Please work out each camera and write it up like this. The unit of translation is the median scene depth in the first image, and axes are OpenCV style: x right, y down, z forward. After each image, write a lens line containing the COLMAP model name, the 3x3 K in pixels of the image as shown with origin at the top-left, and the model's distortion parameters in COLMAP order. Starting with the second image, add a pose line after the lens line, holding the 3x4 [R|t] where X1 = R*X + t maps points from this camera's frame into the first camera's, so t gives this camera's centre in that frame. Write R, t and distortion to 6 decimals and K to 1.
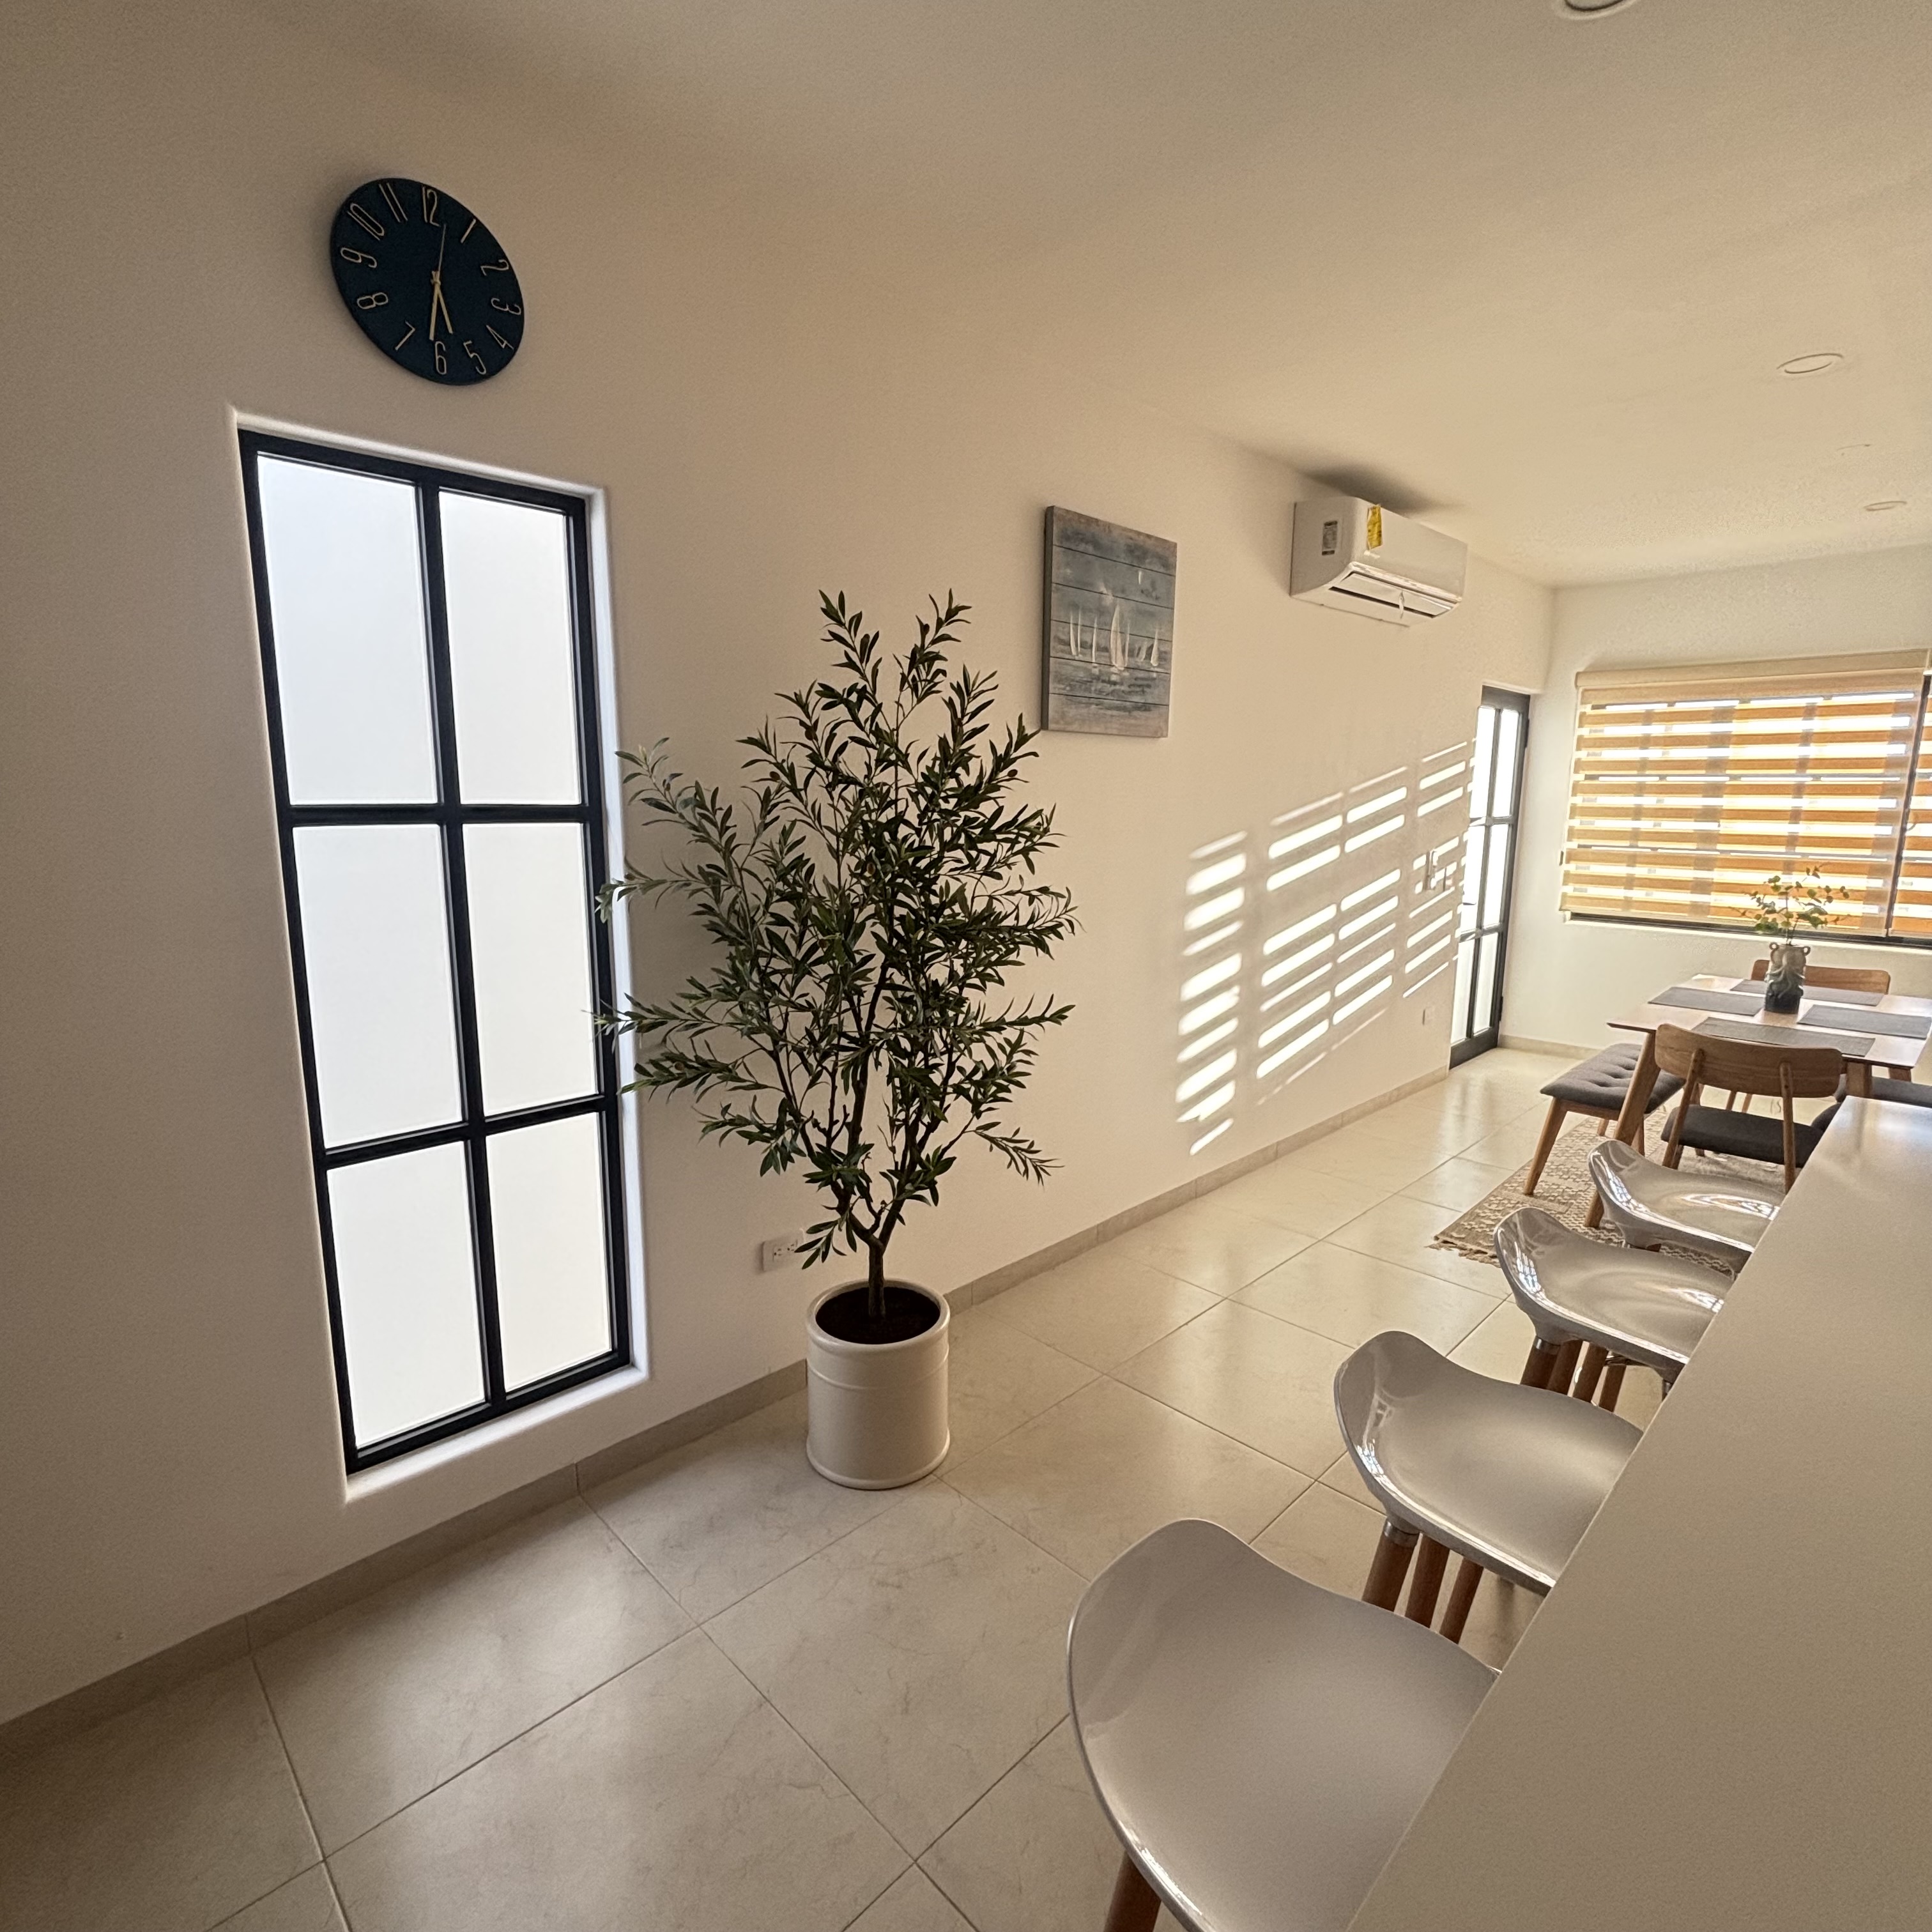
lens RADIAL K [[1050.5, 0, 989.9], [0, 1050.5, 970.9], [0, 0, 1]] dist [-0.005843, -0.000808]
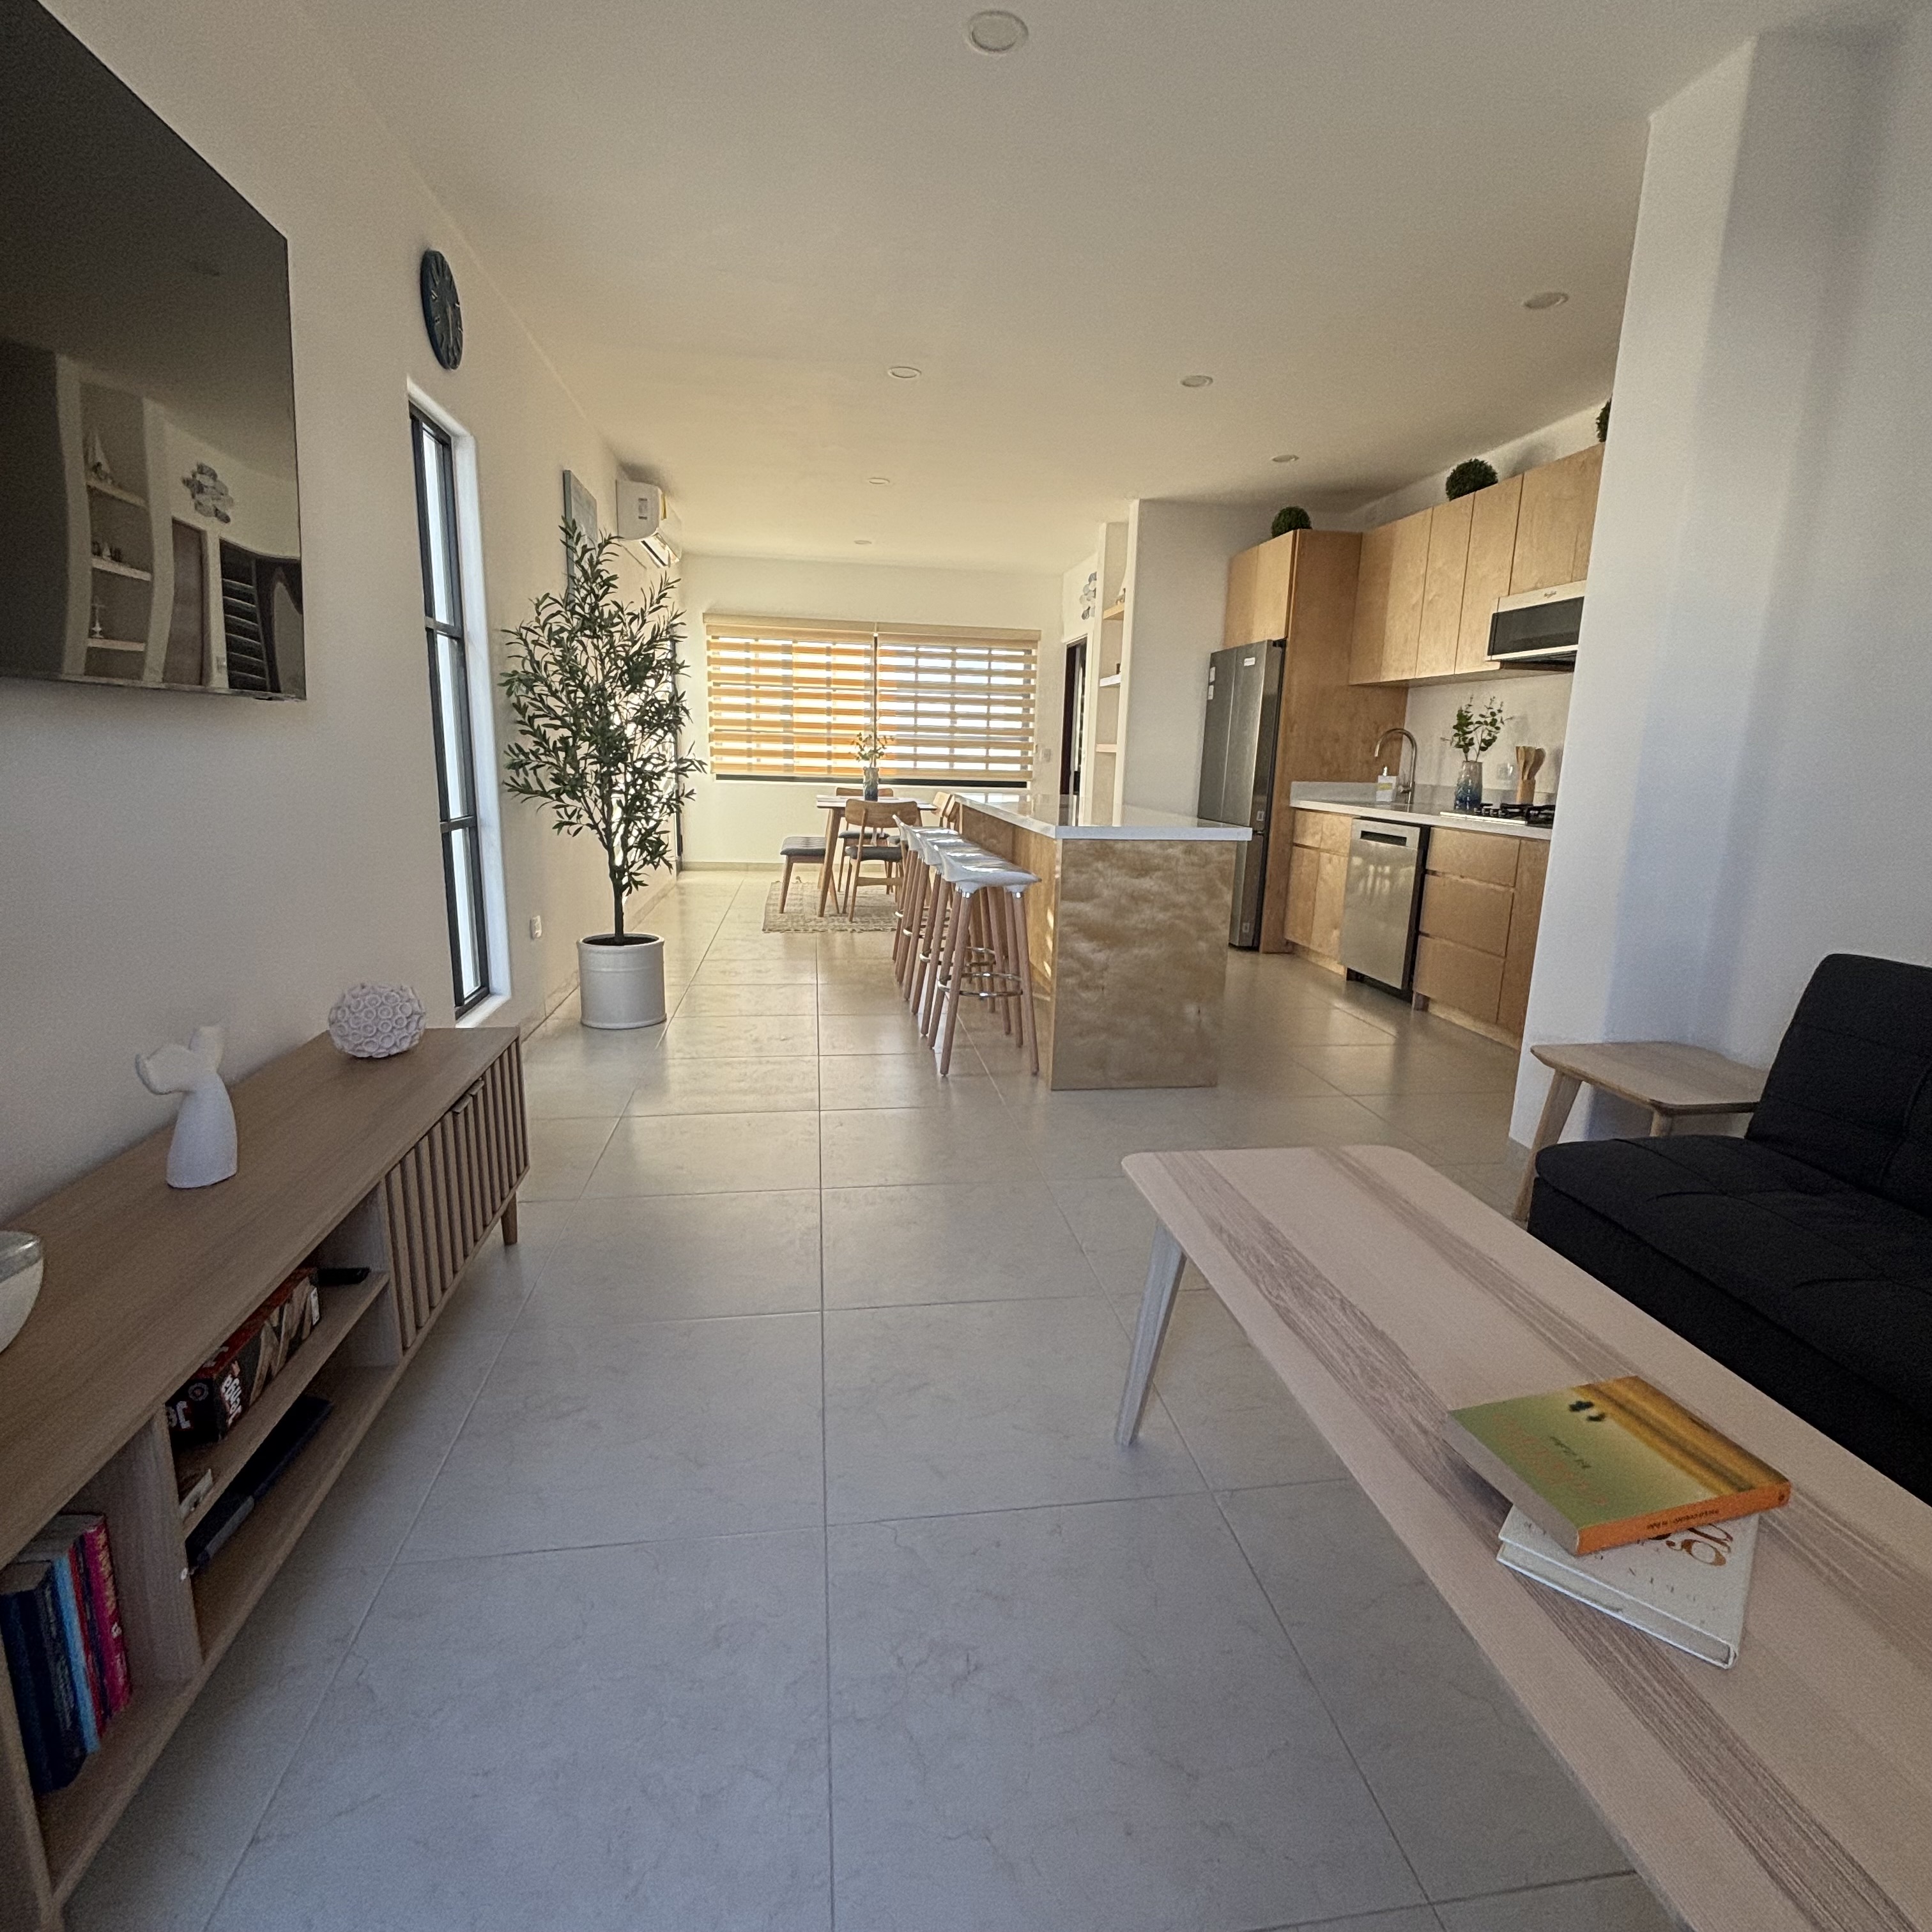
lens RADIAL K [[1036.2, 0, 976.7], [0, 1036.2, 965.4], [0, 0, 1]] dist [0.054813, -0.055150]
pose [[0.598092, -0.155441, 0.786208, -1.106486], [0.113626, 0.987547, 0.108809, 0.235288], [-0.793331, 0.024256, 0.608307, -0.535126]]
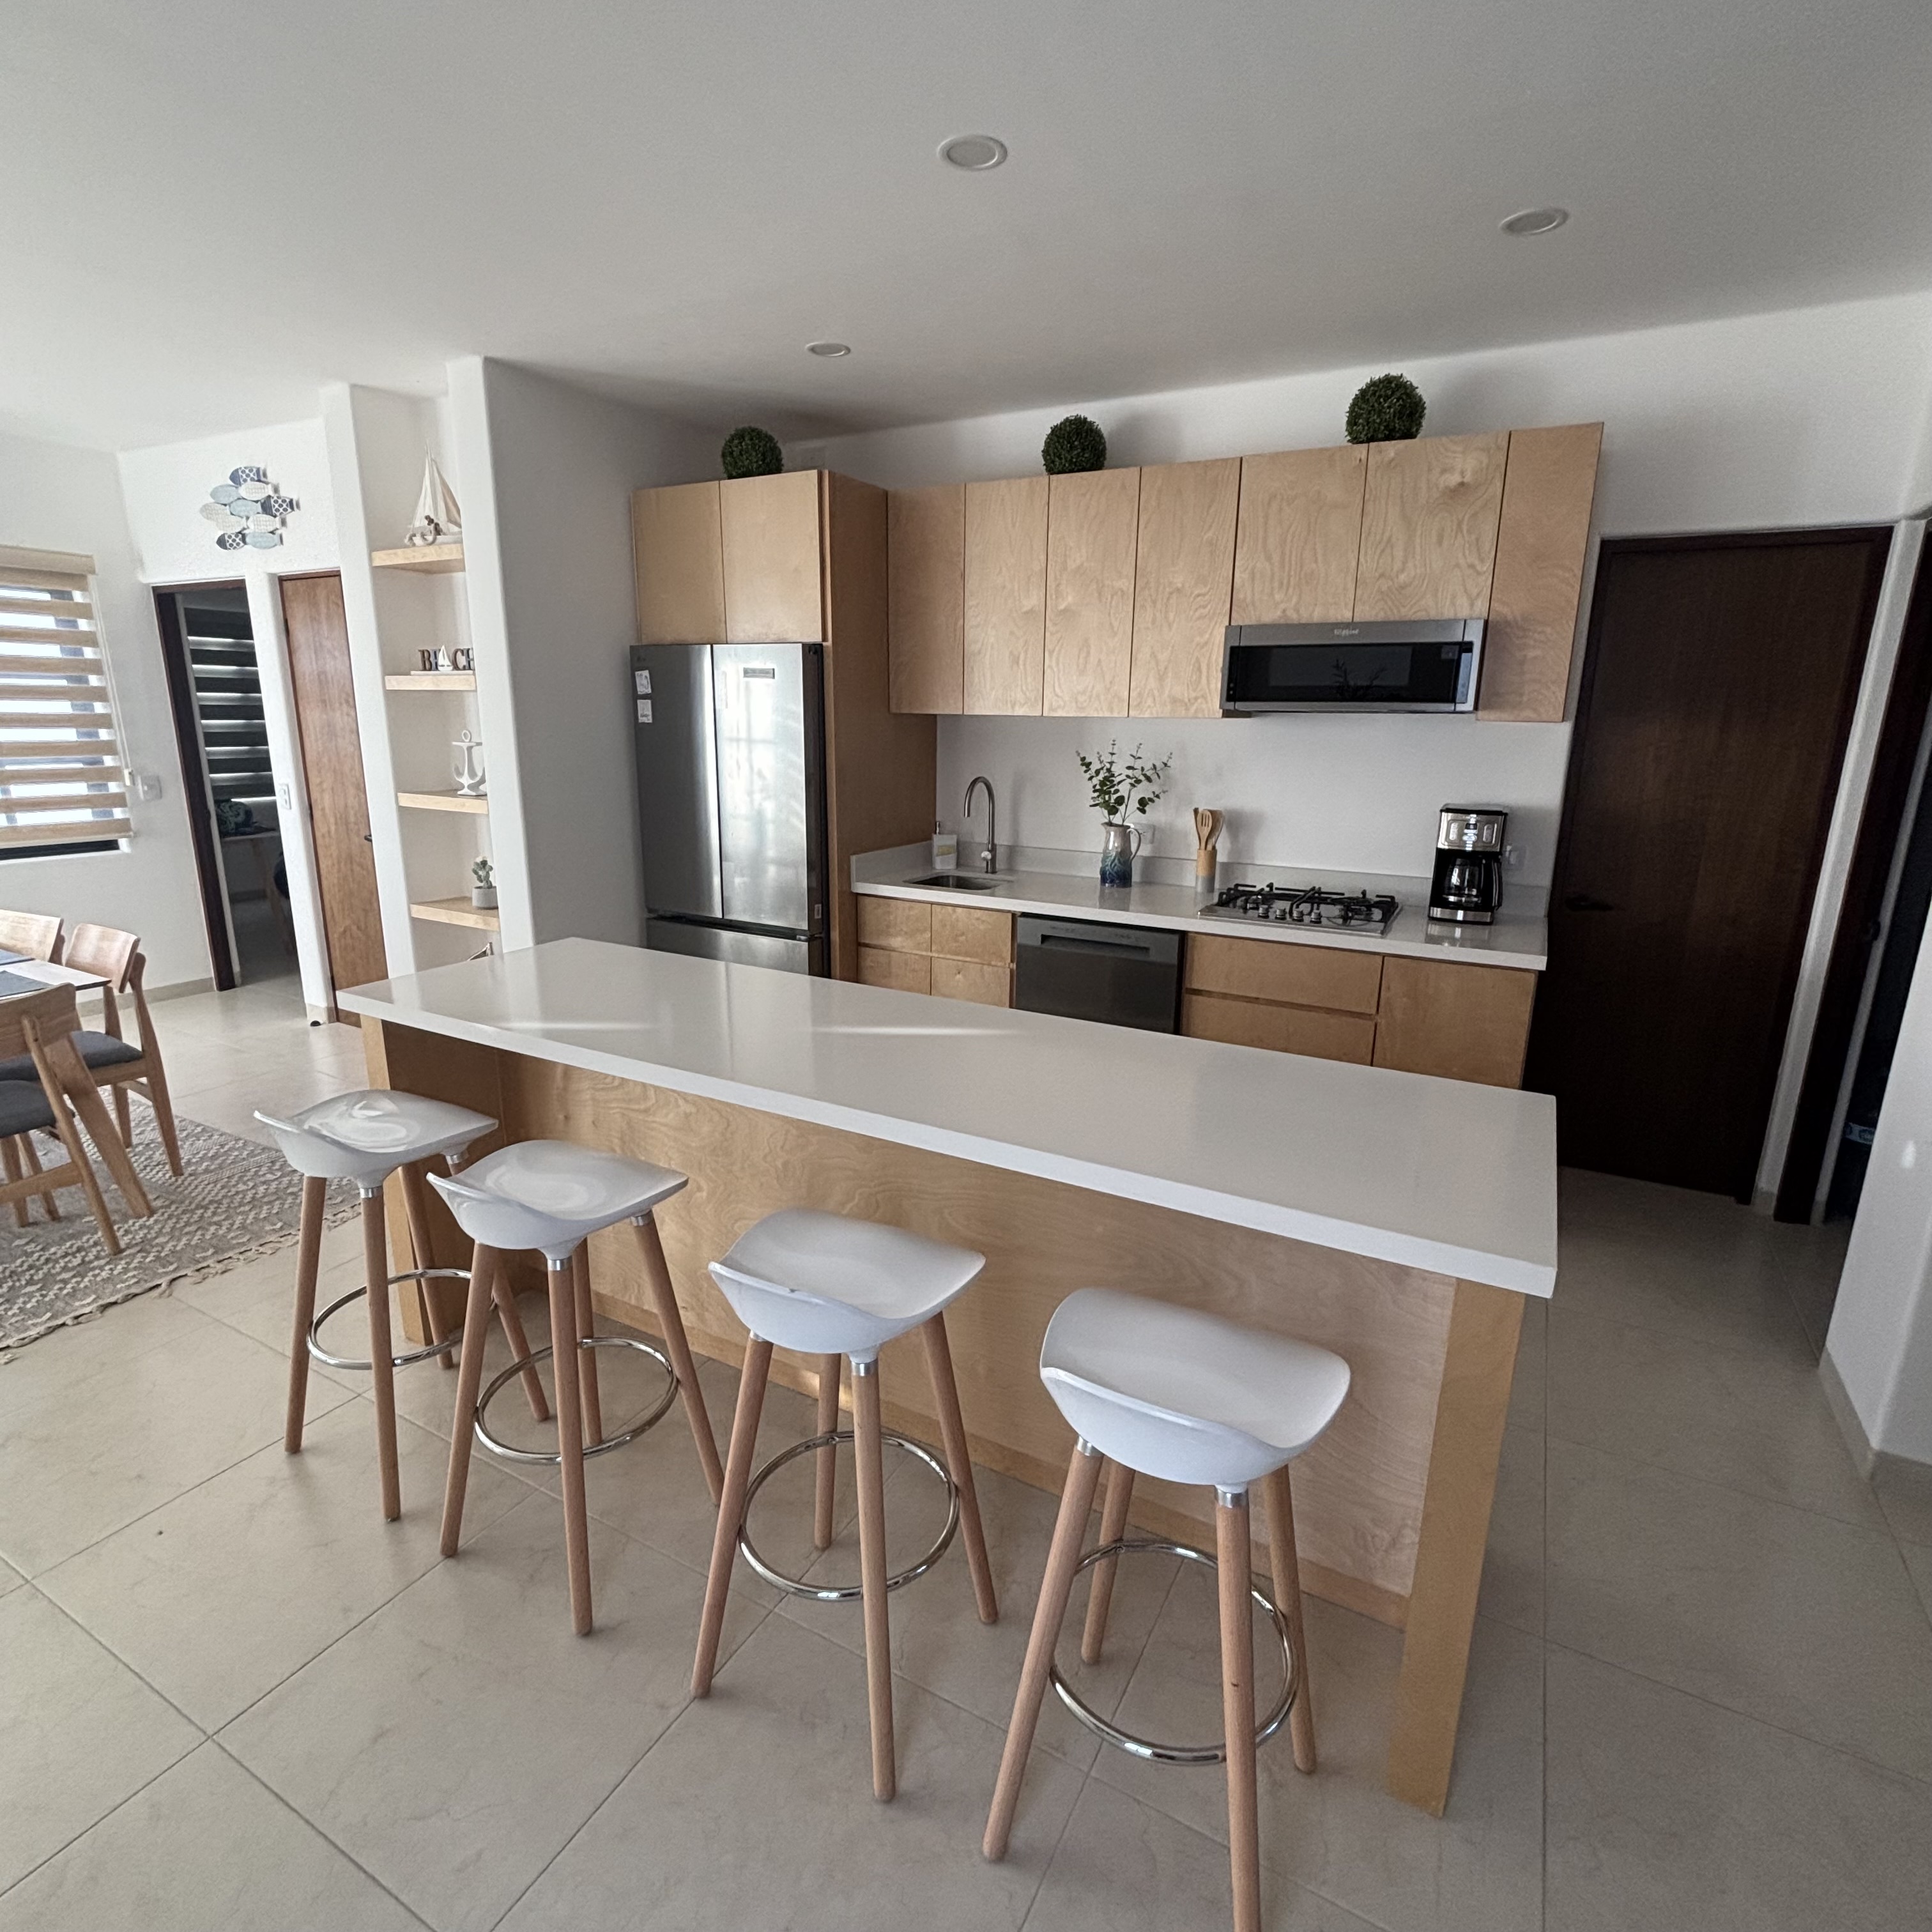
lens RADIAL K [[1029.6, 0, 966.0], [0, 1029.6, 966.0], [0, 0, 1]] dist [0.002912, -0.000728]
pose [[-0.270678, -0.242067, 0.931739, -0.295570], [0.144833, 0.946613, 0.288007, -0.107300], [-0.951712, 0.212904, -0.221168, 0.546921]]
